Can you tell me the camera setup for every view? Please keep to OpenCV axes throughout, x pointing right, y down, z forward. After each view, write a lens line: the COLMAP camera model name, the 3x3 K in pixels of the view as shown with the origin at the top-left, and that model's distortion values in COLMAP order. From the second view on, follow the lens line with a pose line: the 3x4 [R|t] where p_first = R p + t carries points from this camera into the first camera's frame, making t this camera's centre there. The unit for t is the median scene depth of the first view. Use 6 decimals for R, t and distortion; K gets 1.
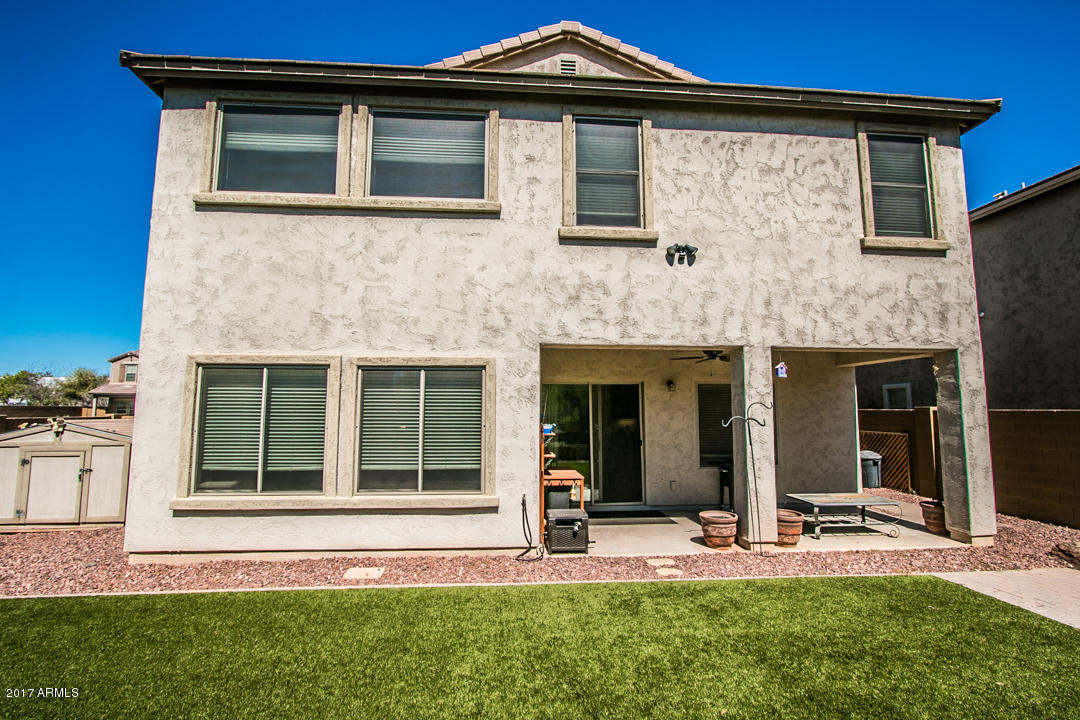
lens RADIAL K [[495.1, 0, 537.3], [0, 495.1, 363.1], [0, 0, 1]] dist [-0.022053, 0.000137]
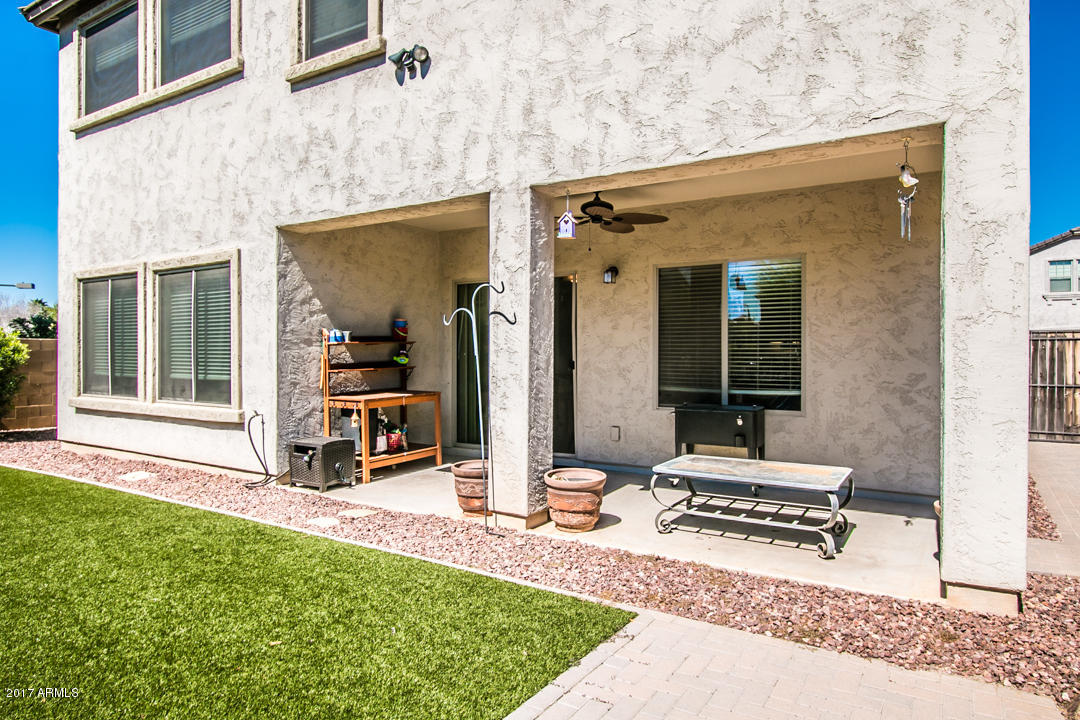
lens RADIAL K [[670.1, 0, 540.0], [0, 670.1, 360.0], [0, 0, 1]] dist [-0.018328, 0.005771]
pose [[0.799999, 0.006287, -0.599968, 0.966090], [0.057225, 0.994587, 0.086726, 0.102176], [0.597266, -0.103714, 0.795309, 0.367462]]
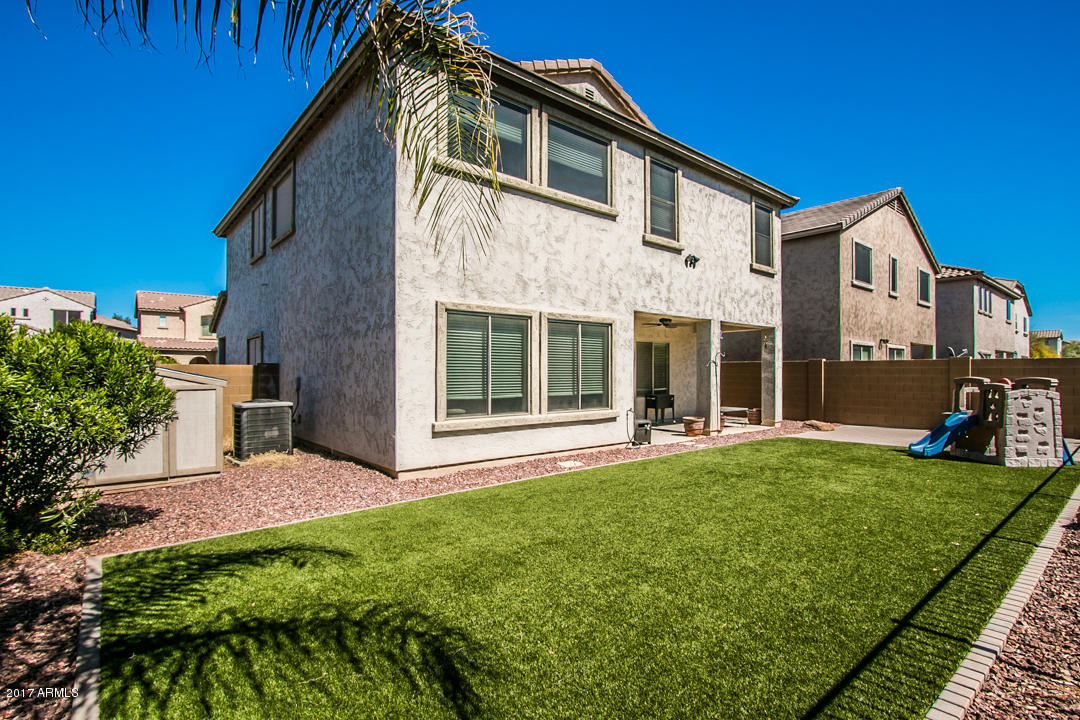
lens RADIAL K [[518.9, 0, 537.9], [0, 518.9, 373.6], [0, 0, 1]] dist [-0.035809, 0.000028]
pose [[0.817503, -0.002798, 0.575917, -1.117727], [-0.054951, 0.995047, 0.082836, 0.036125], [-0.573297, -0.099366, 0.813300, -0.135051]]
